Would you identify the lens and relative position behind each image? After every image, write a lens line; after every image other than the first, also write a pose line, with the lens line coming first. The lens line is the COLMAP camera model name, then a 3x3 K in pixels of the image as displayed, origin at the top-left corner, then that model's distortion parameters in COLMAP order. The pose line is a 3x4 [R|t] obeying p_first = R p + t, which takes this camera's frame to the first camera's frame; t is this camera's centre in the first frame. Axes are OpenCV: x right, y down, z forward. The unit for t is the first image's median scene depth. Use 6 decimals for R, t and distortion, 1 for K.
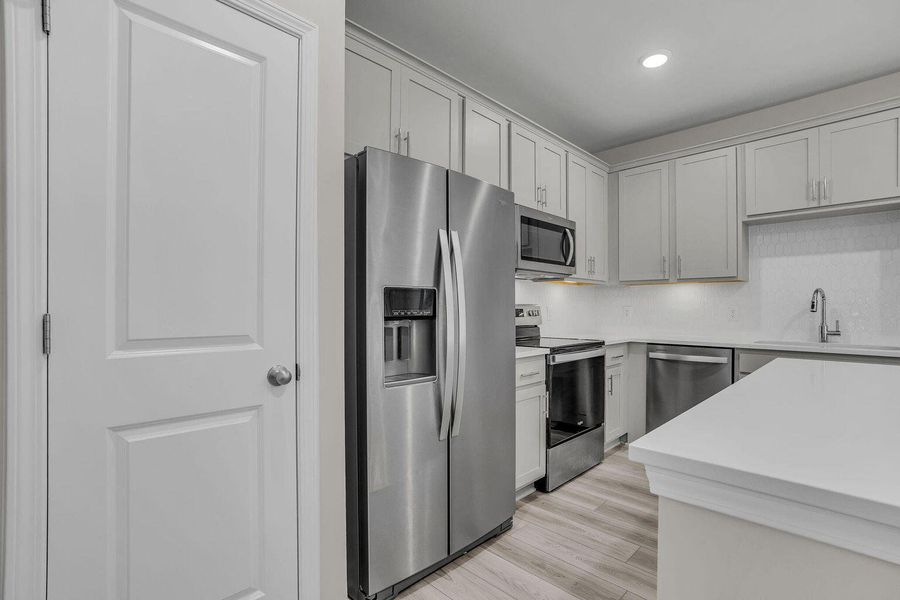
lens RADIAL K [[424.2, 0, 460.5], [0, 424.2, 308.5], [0, 0, 1]] dist [-0.048409, 0.026208]
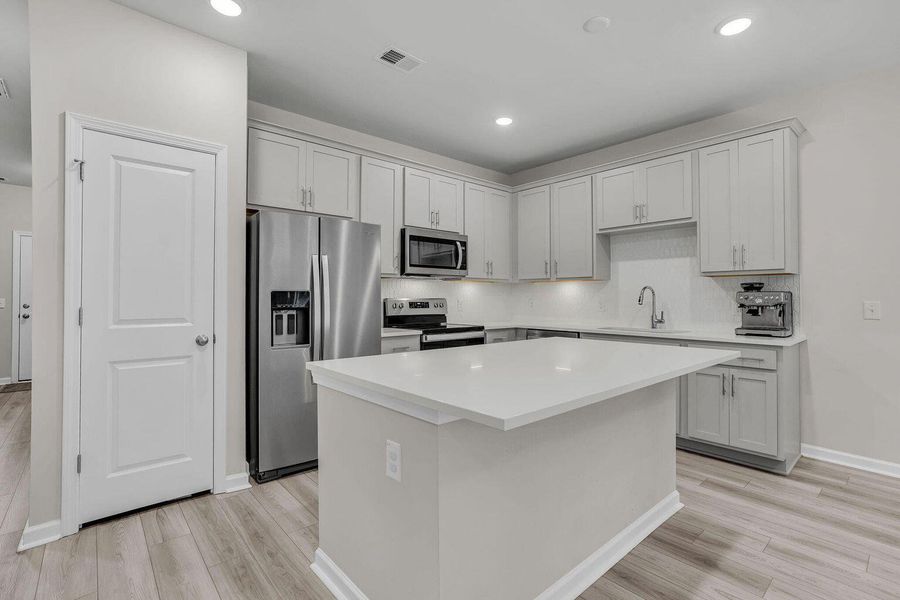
lens RADIAL K [[411.9, 0, 445.2], [0, 411.9, 293.1], [0, 0, 1]] dist [-0.003852, -0.000146]
pose [[0.996764, 0.000327, -0.080387, 0.352443], [-0.001318, 0.999924, -0.012284, -0.011963], [0.080377, 0.012350, 0.996688, -0.325572]]
